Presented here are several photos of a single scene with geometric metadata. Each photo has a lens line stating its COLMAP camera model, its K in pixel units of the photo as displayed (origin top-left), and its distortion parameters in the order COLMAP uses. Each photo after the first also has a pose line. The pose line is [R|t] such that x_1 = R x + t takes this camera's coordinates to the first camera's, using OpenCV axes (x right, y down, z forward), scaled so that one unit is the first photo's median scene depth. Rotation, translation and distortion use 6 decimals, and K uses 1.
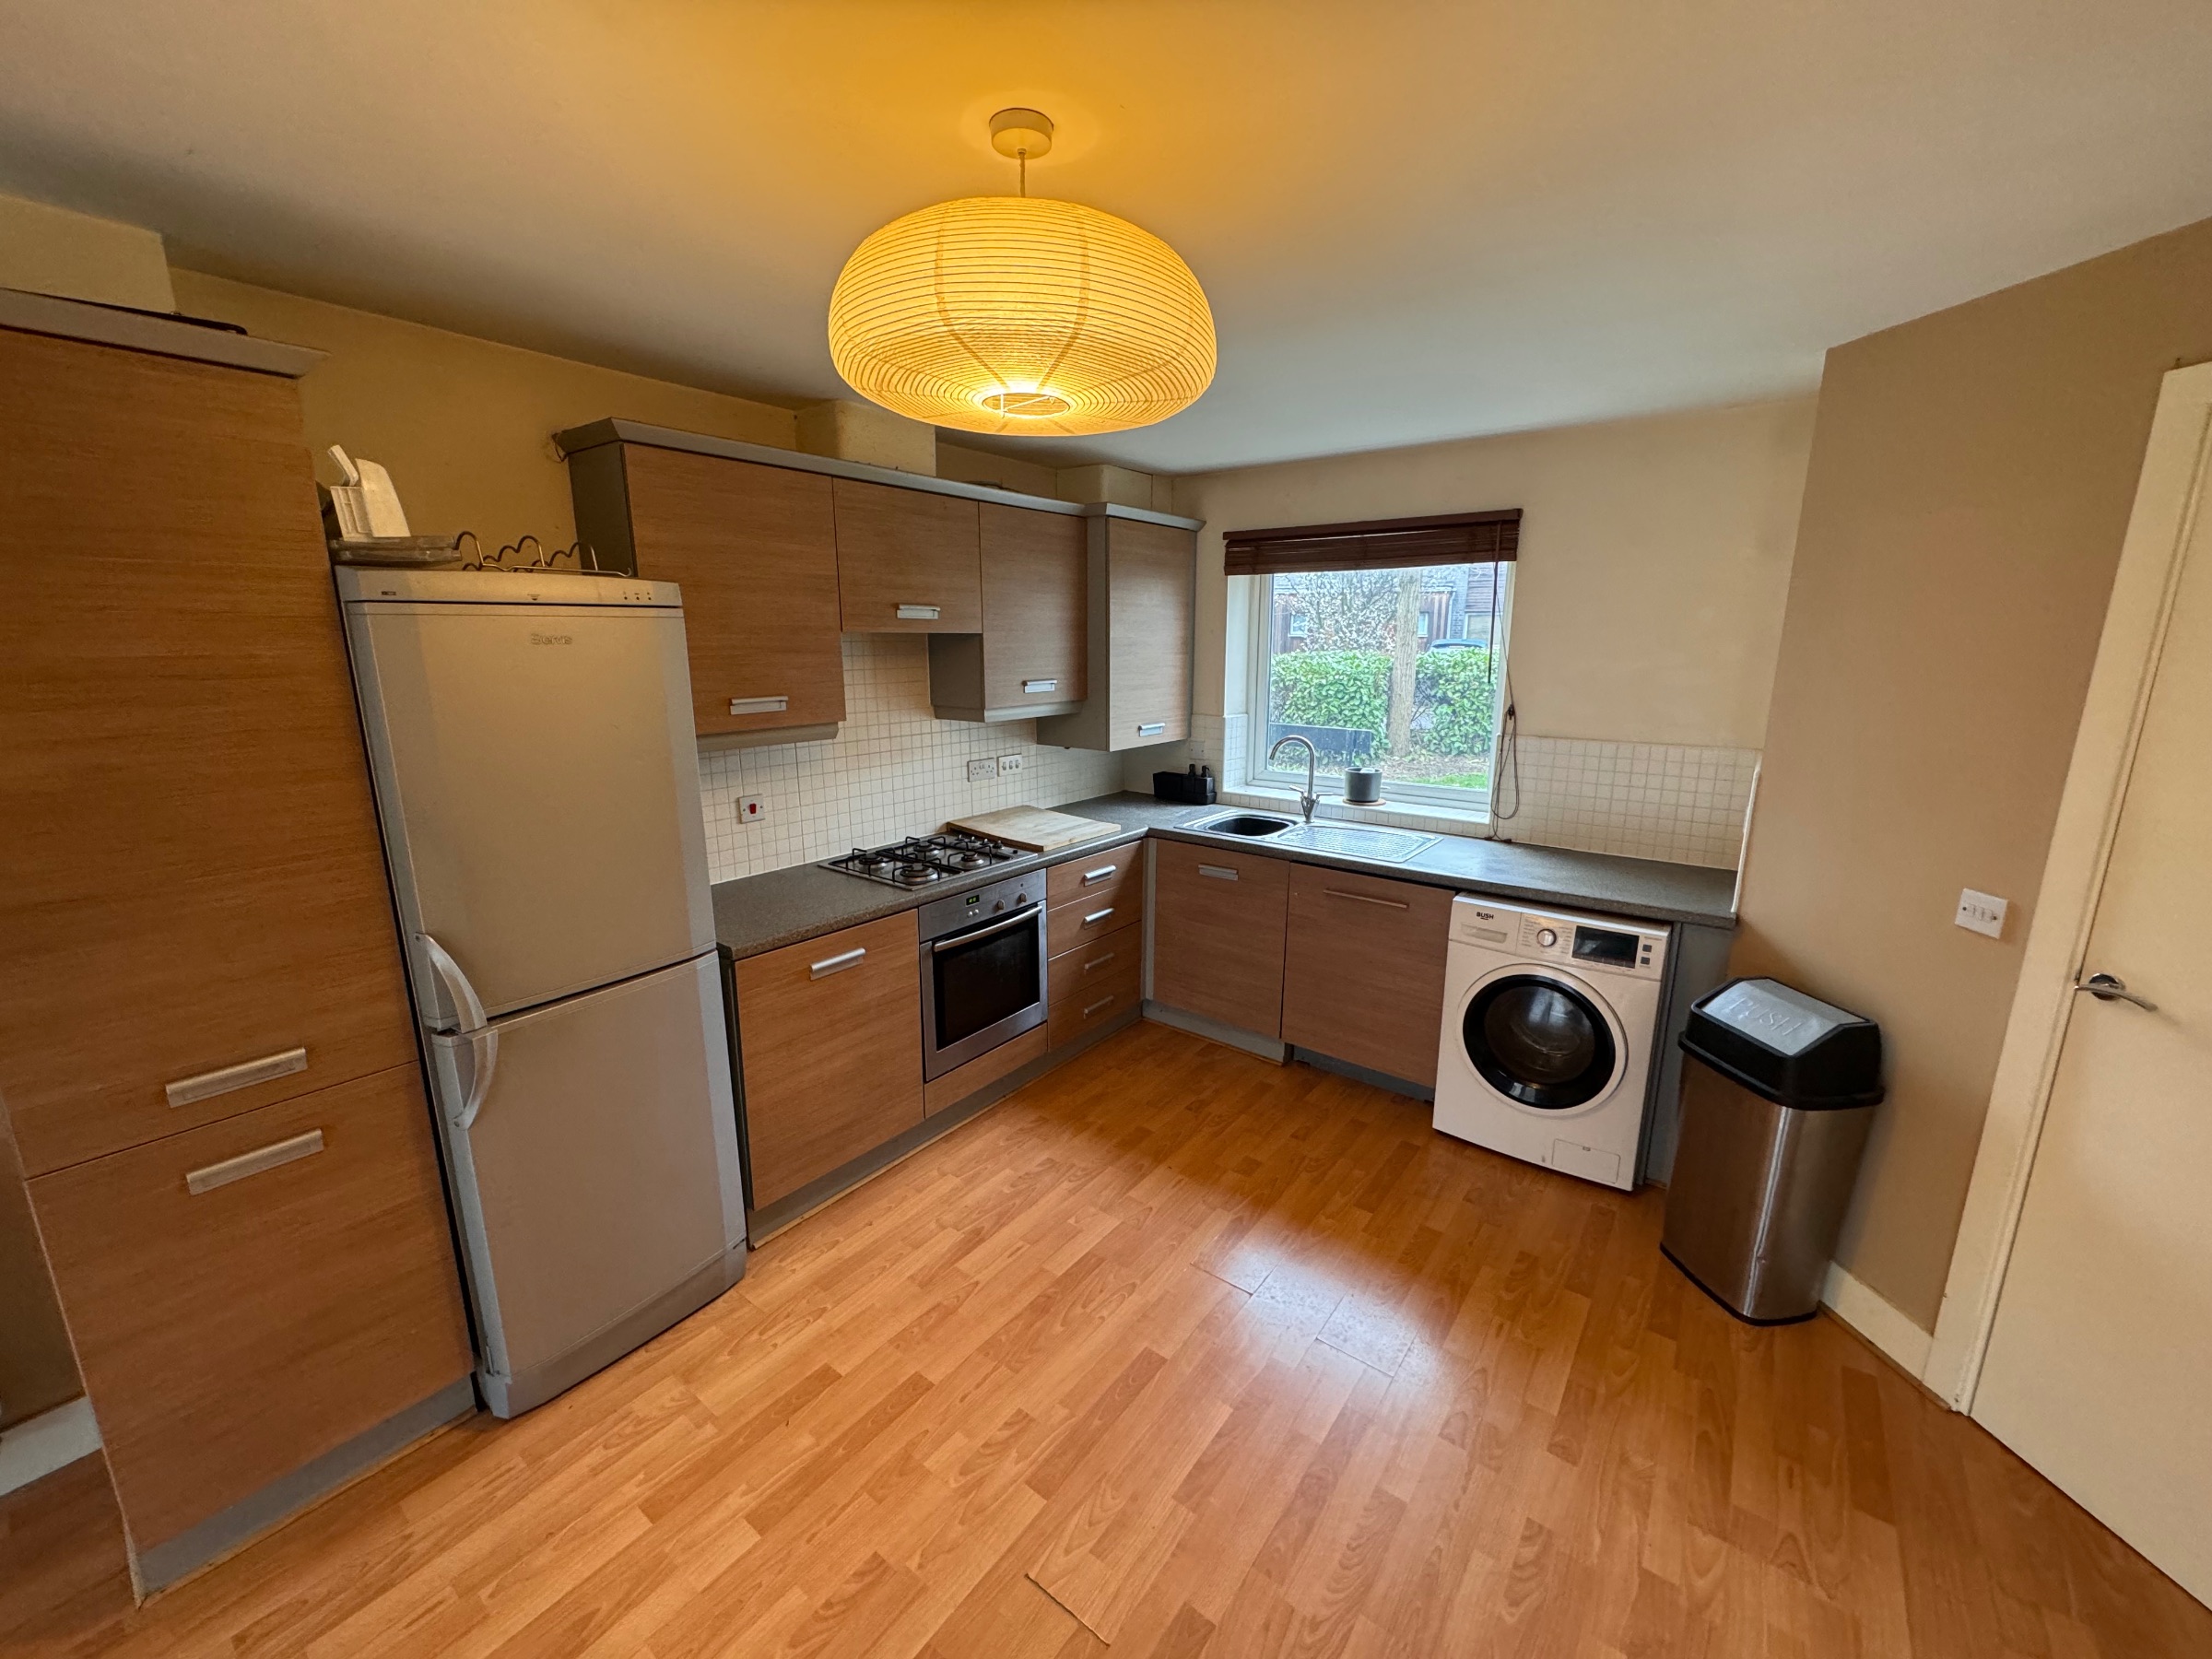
lens RADIAL K [[881.4, 0, 1106.0], [0, 881.4, 829.5], [0, 0, 1]] dist [0.001865, -0.000508]
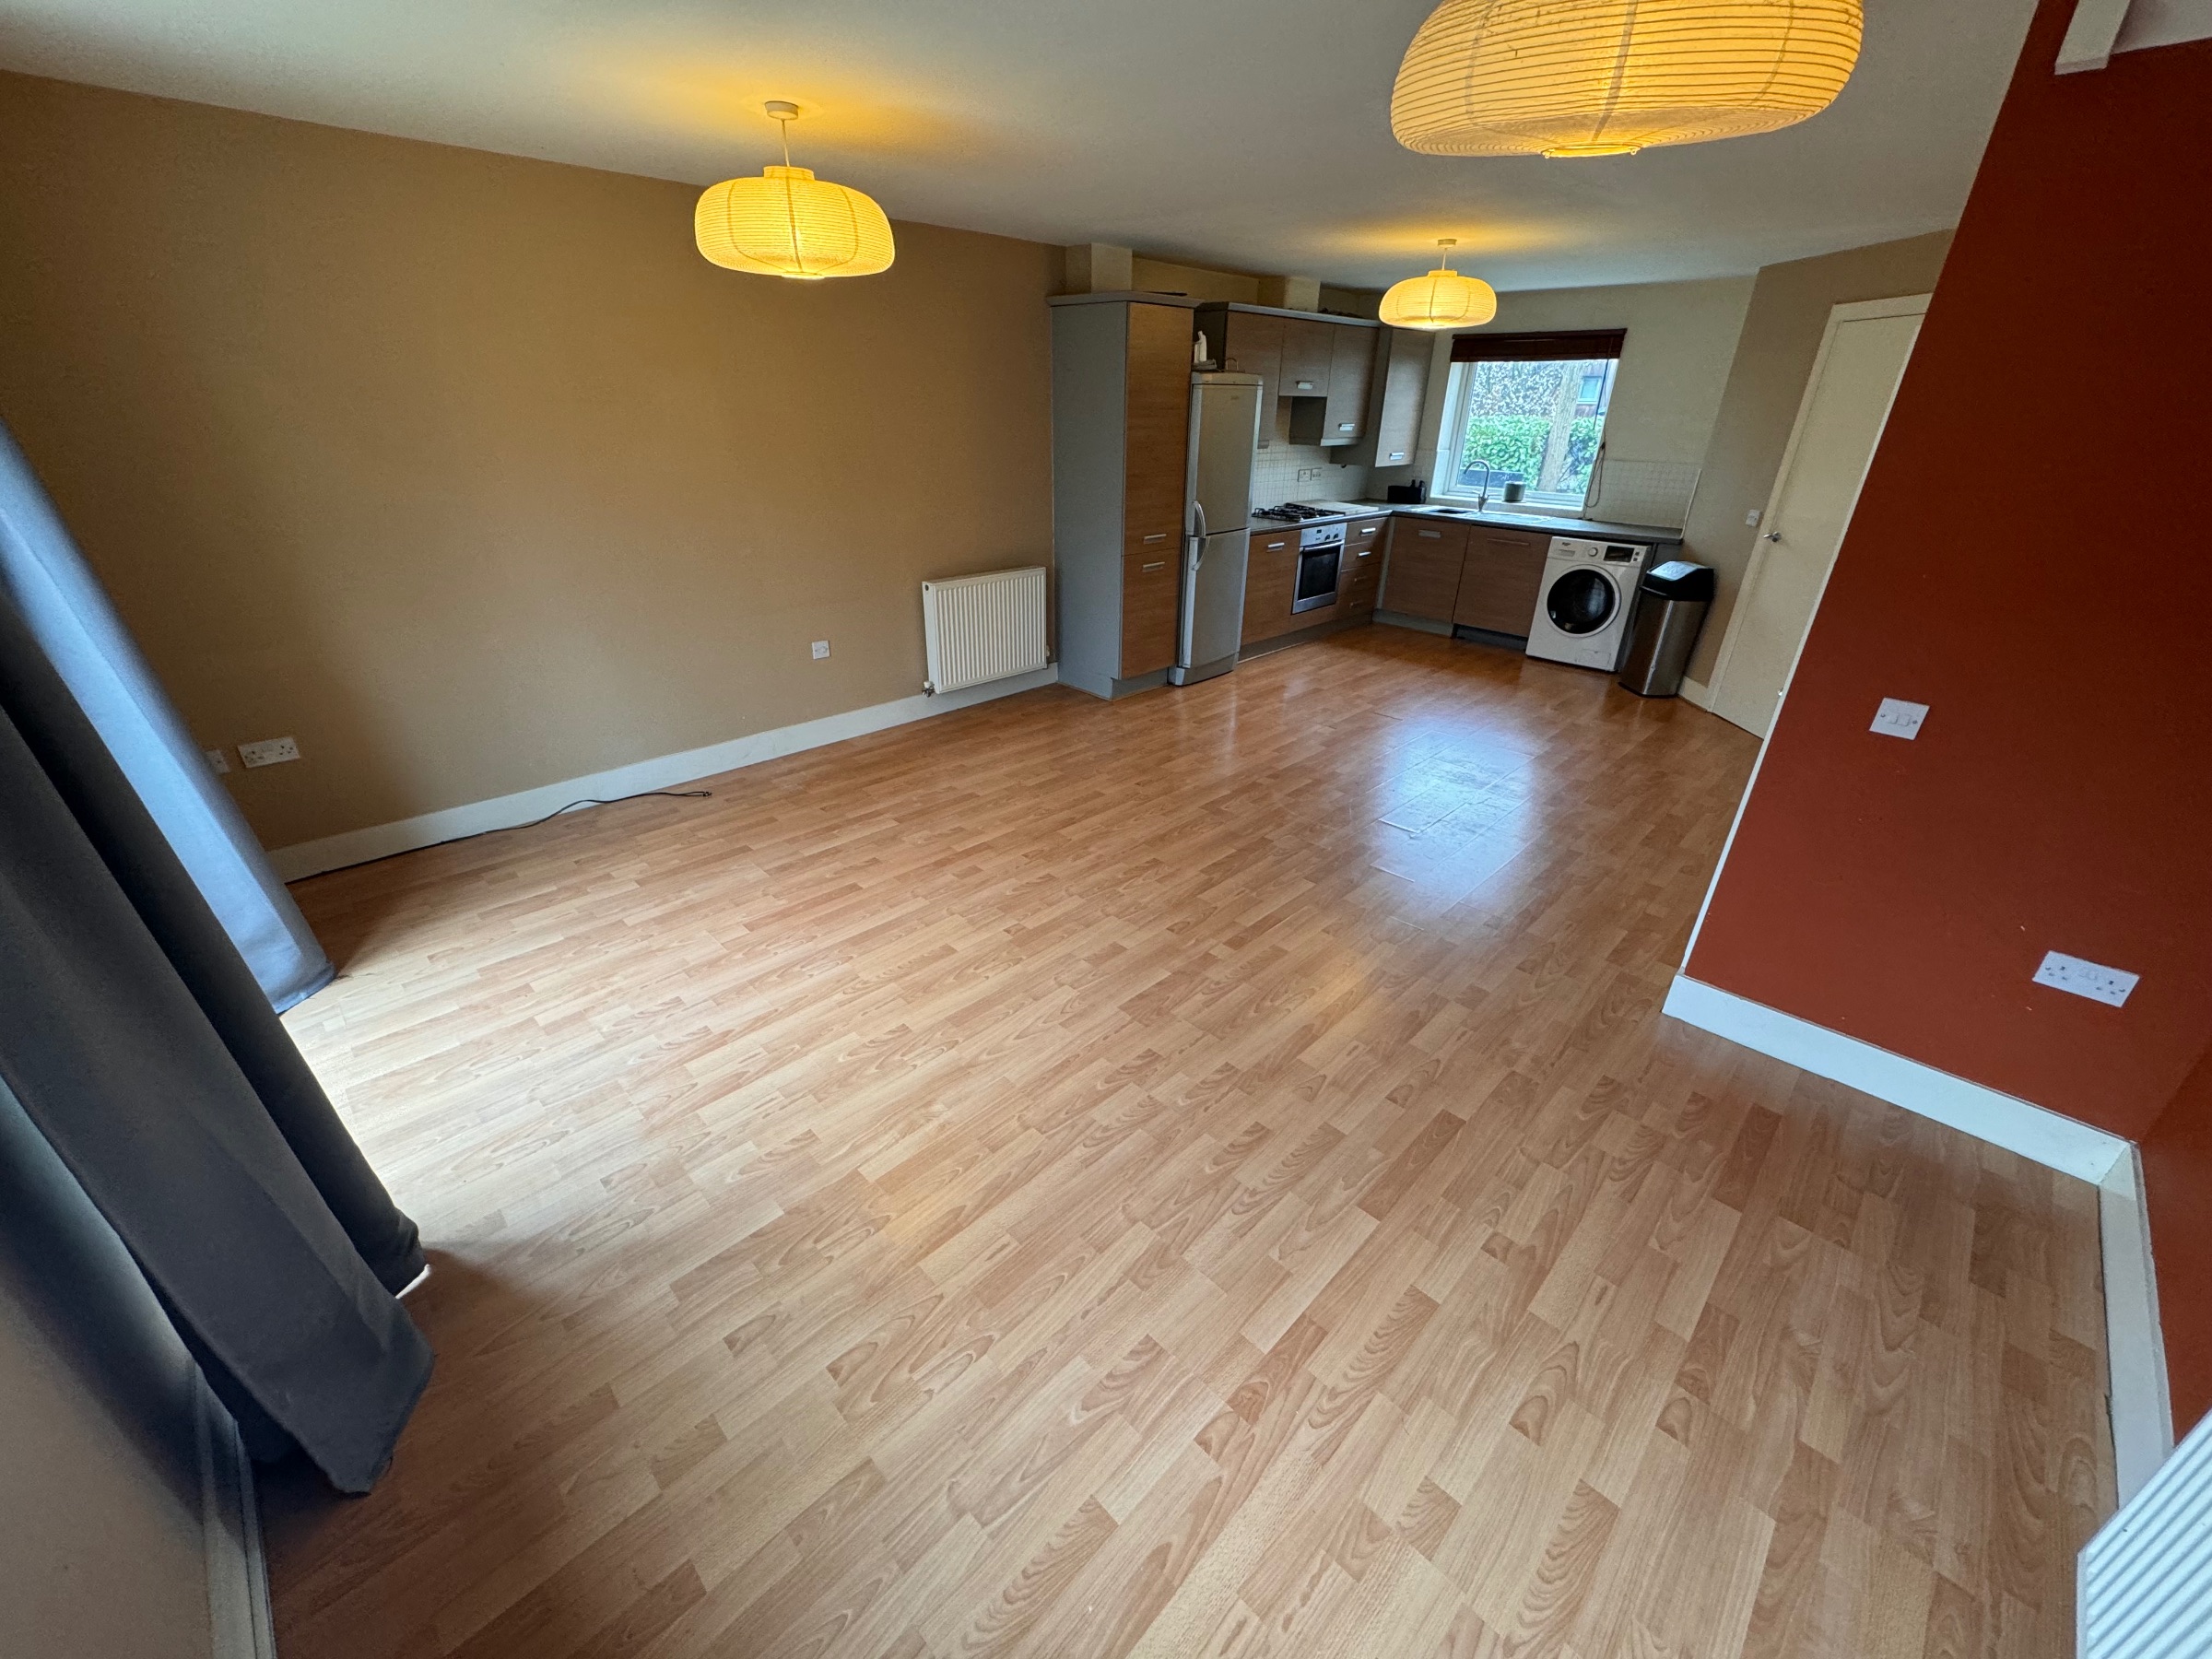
lens RADIAL K [[881.4, 0, 1106.0], [0, 881.4, 829.5], [0, 0, 1]] dist [0.001865, -0.000508]
pose [[0.991382, 0.069291, -0.111179, -0.428380], [-0.040885, 0.969930, 0.239927, 0.331154], [0.124461, -0.233314, 0.964404, -1.493370]]
